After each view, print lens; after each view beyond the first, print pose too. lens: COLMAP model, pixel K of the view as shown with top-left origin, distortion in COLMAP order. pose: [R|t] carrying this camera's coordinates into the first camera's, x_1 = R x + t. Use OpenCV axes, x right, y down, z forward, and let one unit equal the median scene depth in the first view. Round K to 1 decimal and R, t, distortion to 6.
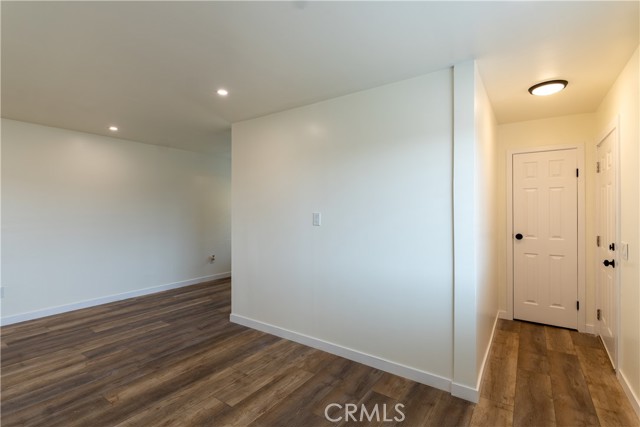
lens RADIAL K [[297.0, 0, 319.6], [0, 297.0, 212.1], [0, 0, 1]] dist [0.002851, -0.001159]
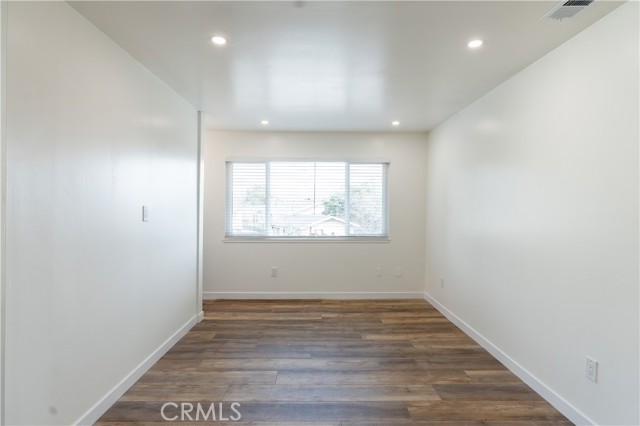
lens RADIAL K [[343.4, 0, 320.4], [0, 343.4, 211.0], [0, 0, 1]] dist [-0.005657, -0.003636]
pose [[-0.576445, -0.012965, 0.817033, -1.229171], [-0.008765, 0.999915, 0.009683, 0.006919], [-0.817089, -0.001580, -0.576510, 1.356457]]
